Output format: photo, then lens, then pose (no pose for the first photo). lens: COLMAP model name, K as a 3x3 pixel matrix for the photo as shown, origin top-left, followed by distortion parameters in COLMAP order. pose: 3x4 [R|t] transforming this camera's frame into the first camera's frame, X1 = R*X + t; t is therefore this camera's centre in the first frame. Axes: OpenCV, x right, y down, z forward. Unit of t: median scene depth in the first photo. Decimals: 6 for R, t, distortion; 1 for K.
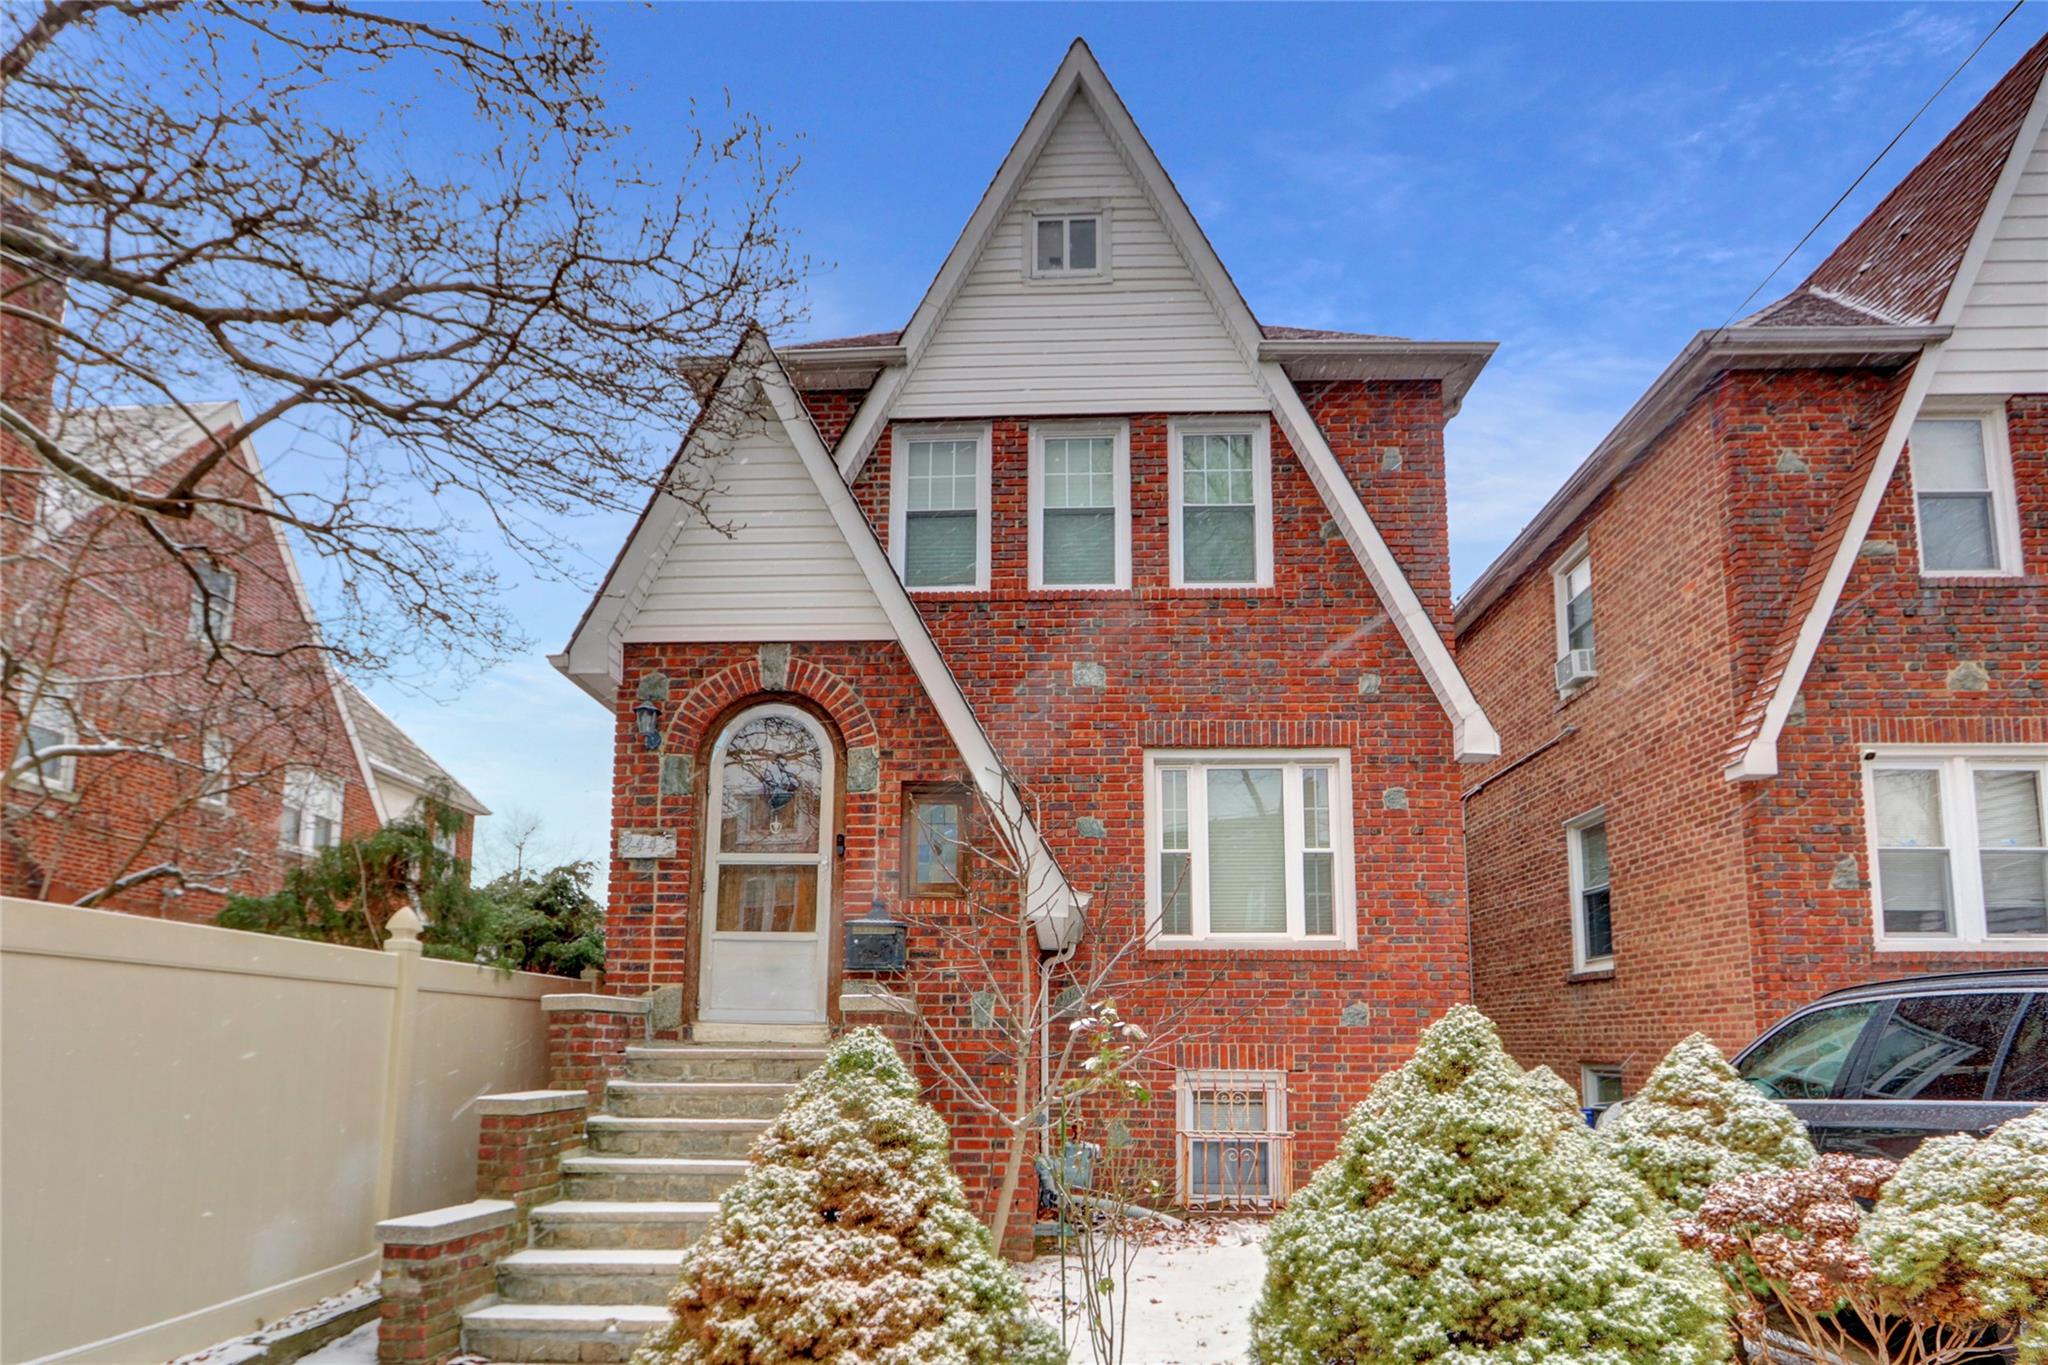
lens RADIAL K [[1034.6, 0, 1025.4], [0, 1034.6, 916.7], [0, 0, 1]] dist [-0.007577, 0.000352]
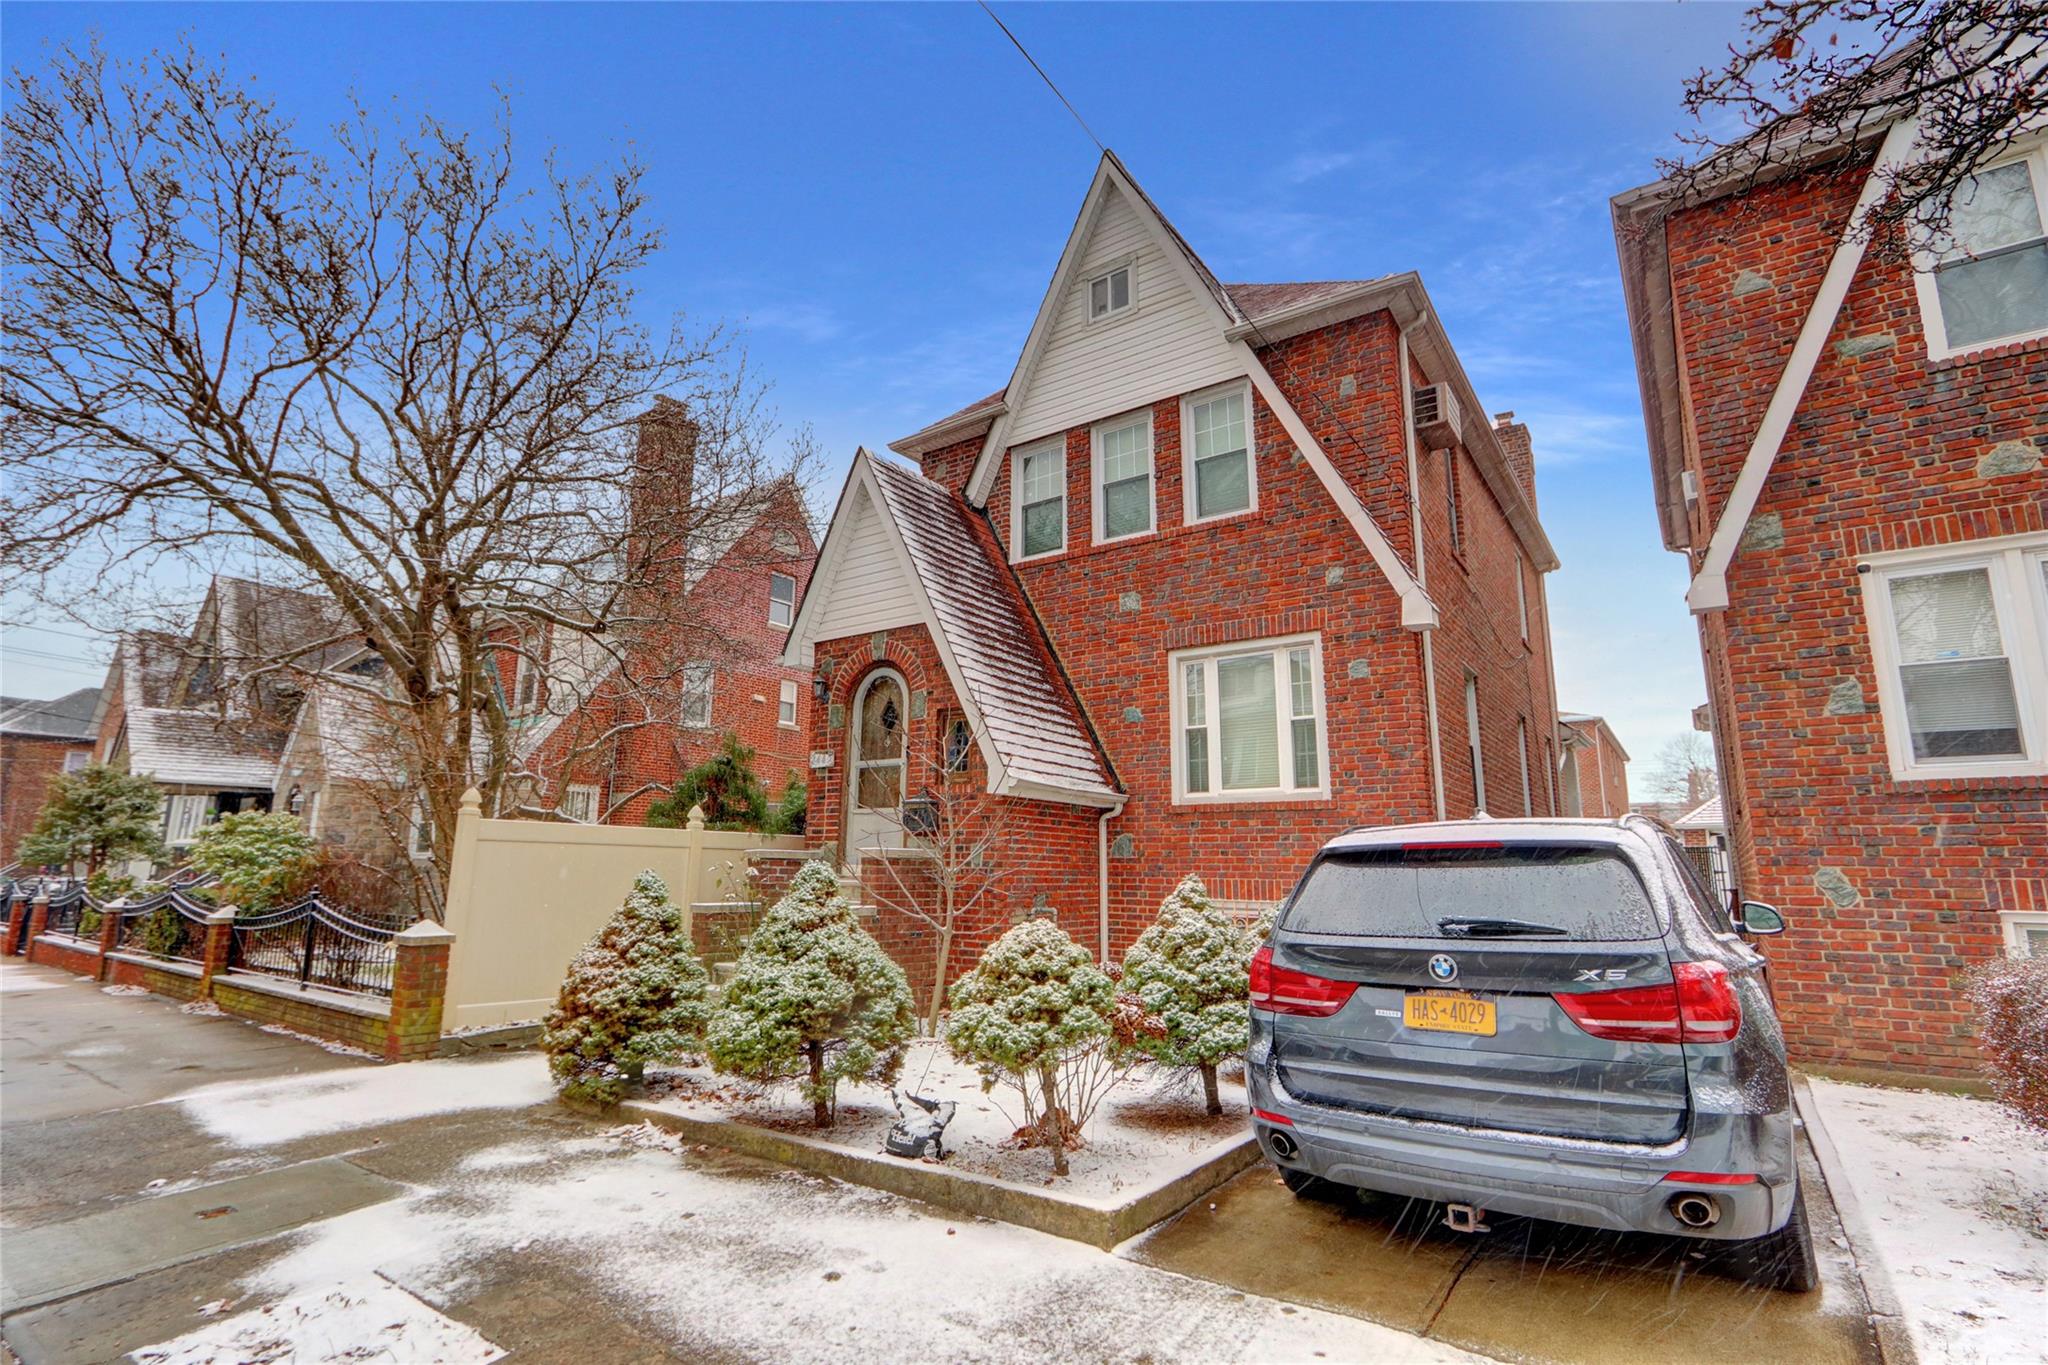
lens RADIAL K [[980.5, 0, 999.3], [0, 980.5, 659.0], [0, 0, 1]] dist [-0.001732, 0.000273]
pose [[0.826638, -0.116858, -0.550466, 0.636539], [0.063073, 0.991277, -0.115719, -0.021744], [0.559188, 0.060938, 0.826798, -0.158239]]
